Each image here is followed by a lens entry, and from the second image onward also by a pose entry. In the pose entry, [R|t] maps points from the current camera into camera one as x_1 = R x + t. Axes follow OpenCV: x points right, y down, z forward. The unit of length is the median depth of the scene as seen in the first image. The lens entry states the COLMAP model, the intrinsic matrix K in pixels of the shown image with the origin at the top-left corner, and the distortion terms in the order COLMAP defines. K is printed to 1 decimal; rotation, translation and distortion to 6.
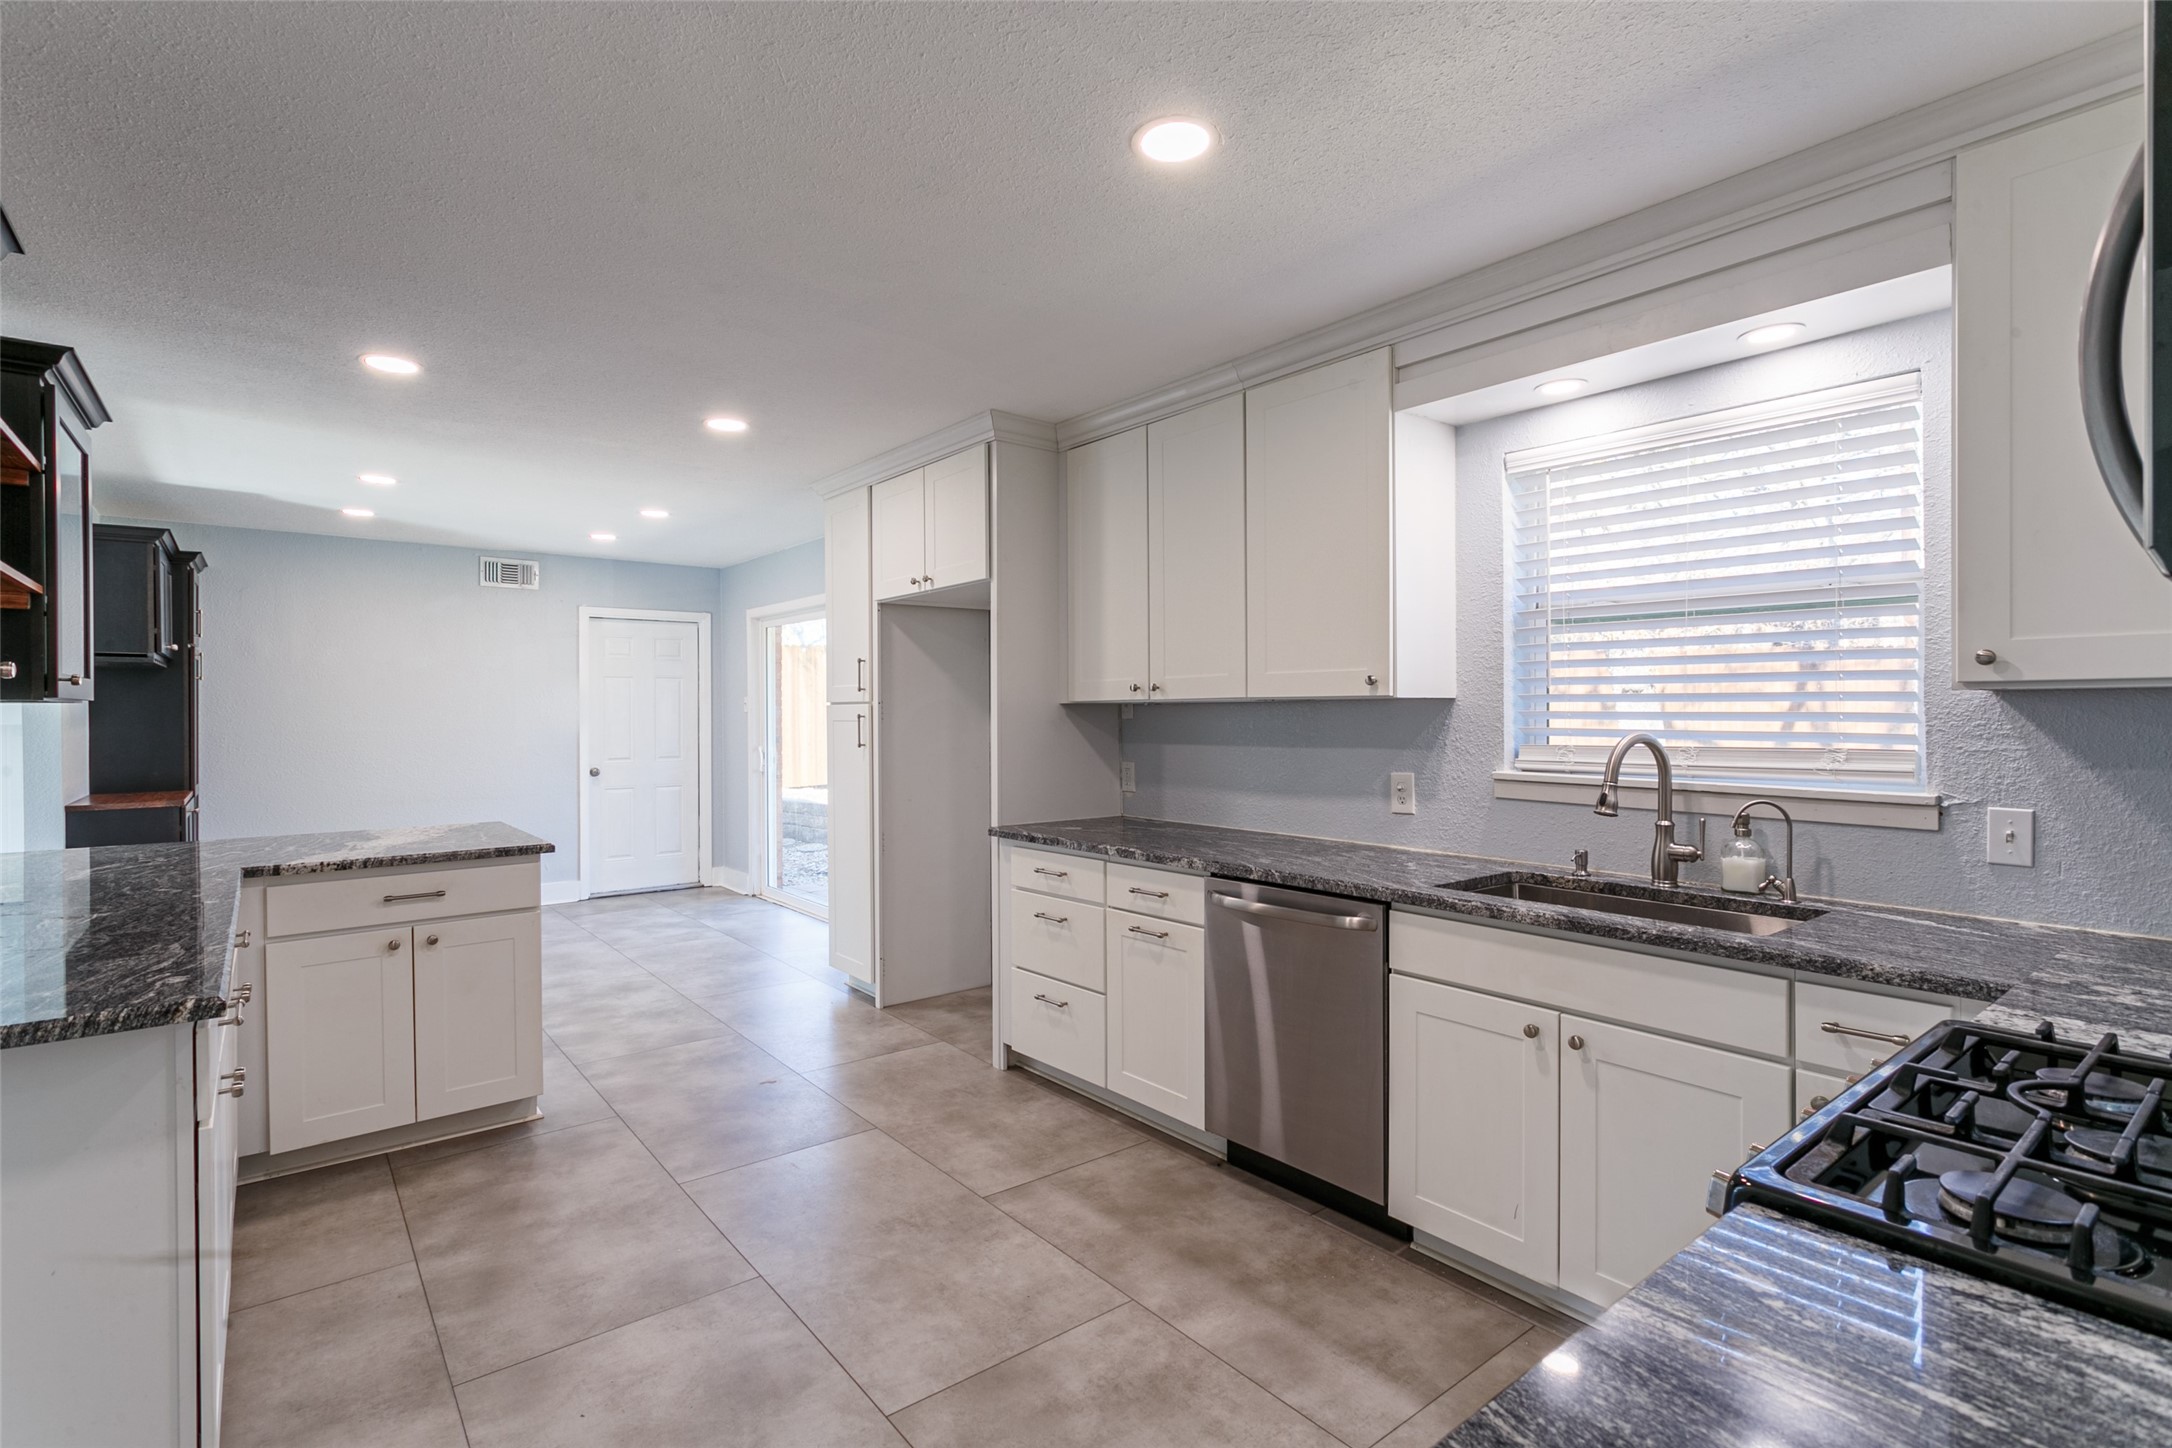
lens RADIAL K [[1020.5, 0, 1088.3], [0, 1020.5, 715.1], [0, 0, 1]] dist [0.004228, -0.000073]
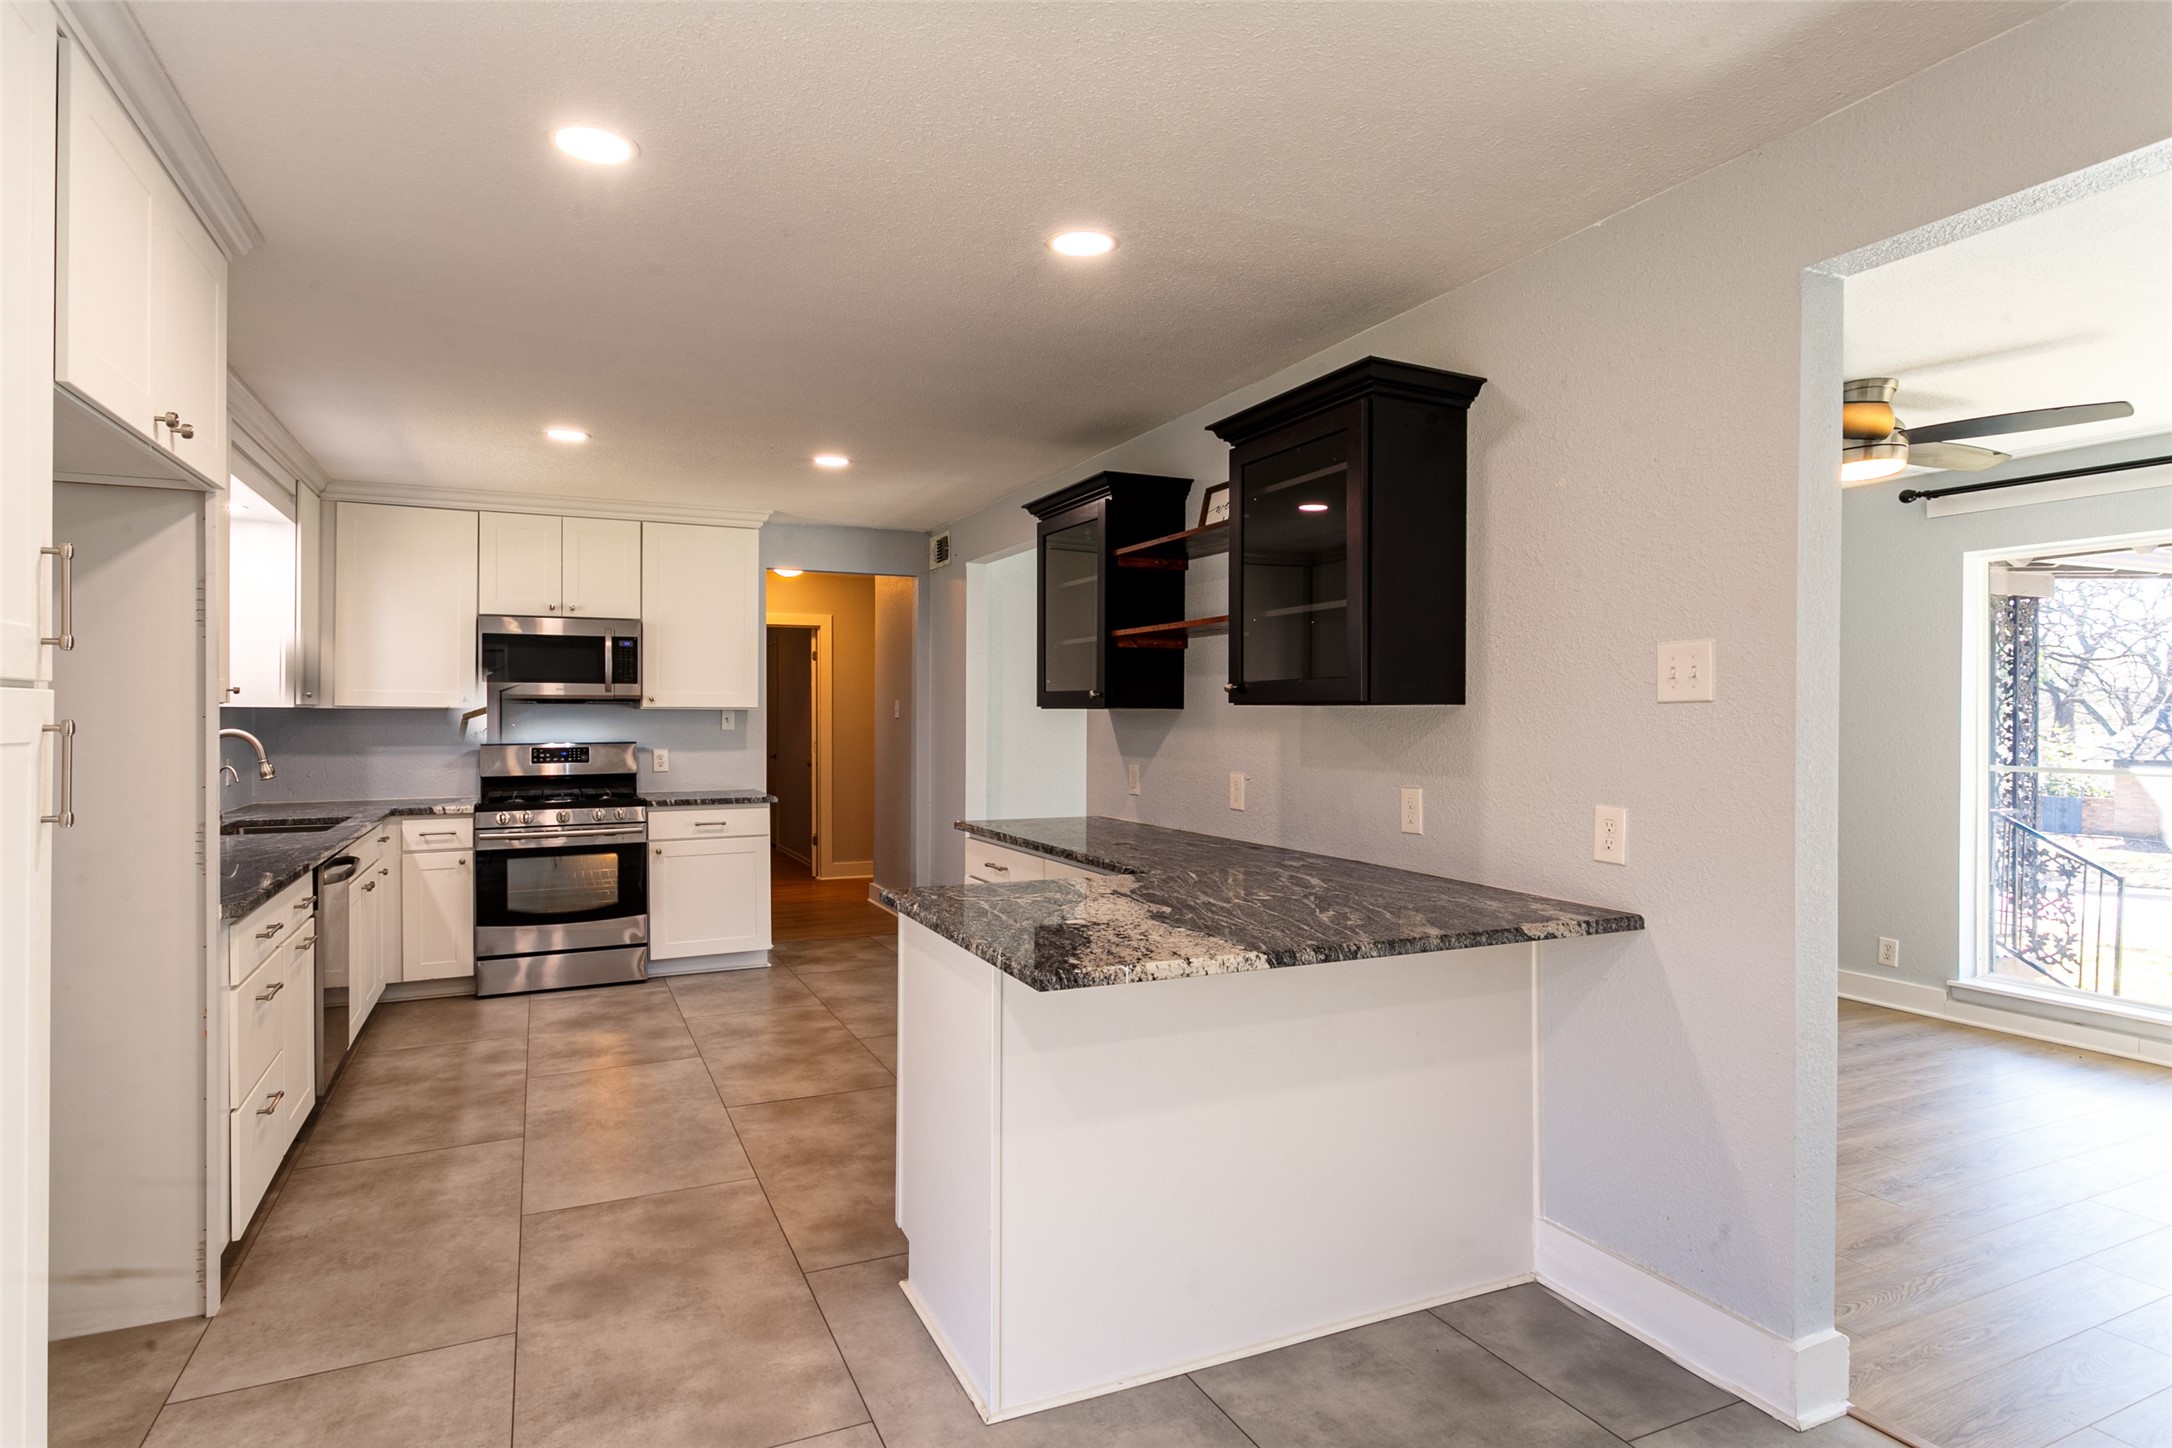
lens RADIAL K [[1132.6, 0, 1045.5], [0, 1132.6, 715.5], [0, 0, 1]] dist [-0.005236, 0.000074]
pose [[-0.966672, 0.001672, 0.256013, -0.968470], [0.002099, 0.999997, 0.001392, -0.003578], [-0.256010, 0.001883, -0.966672, 2.015151]]
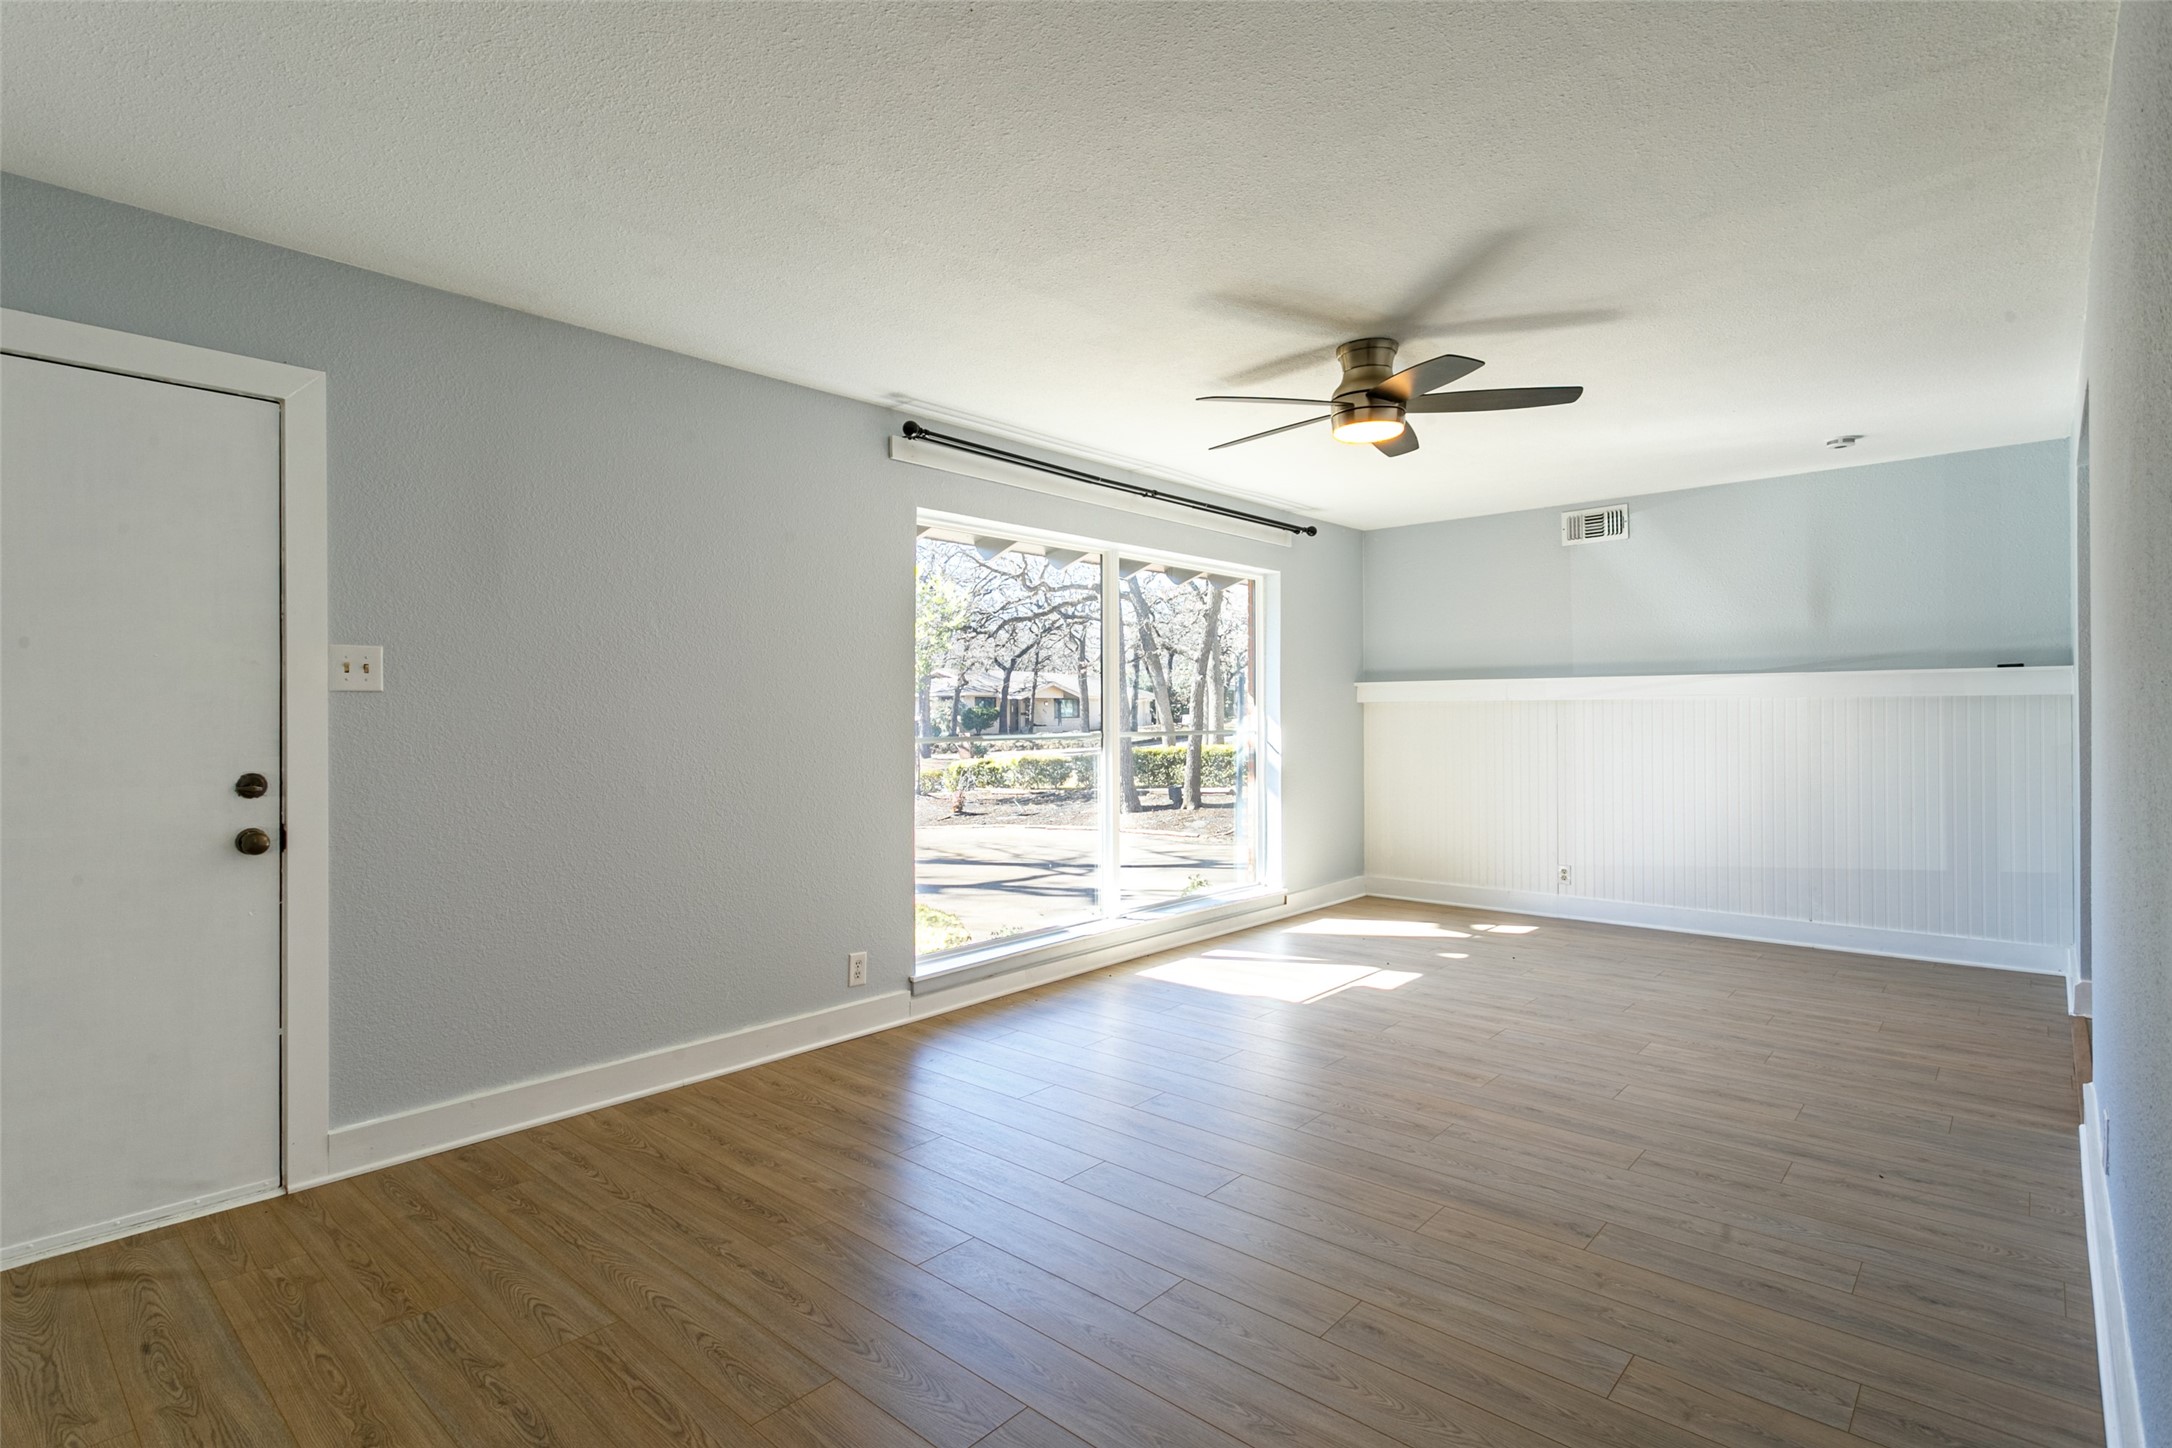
lens RADIAL K [[1063.4, 0, 1044.0], [0, 1063.4, 716.5], [0, 0, 1]] dist [0.003494, 0.000941]
pose [[0.138810, 0.004843, -0.990307, -0.376202], [0.001722, 0.999985, 0.005132, 0.039384], [0.990318, -0.002418, 0.138800, -0.042029]]
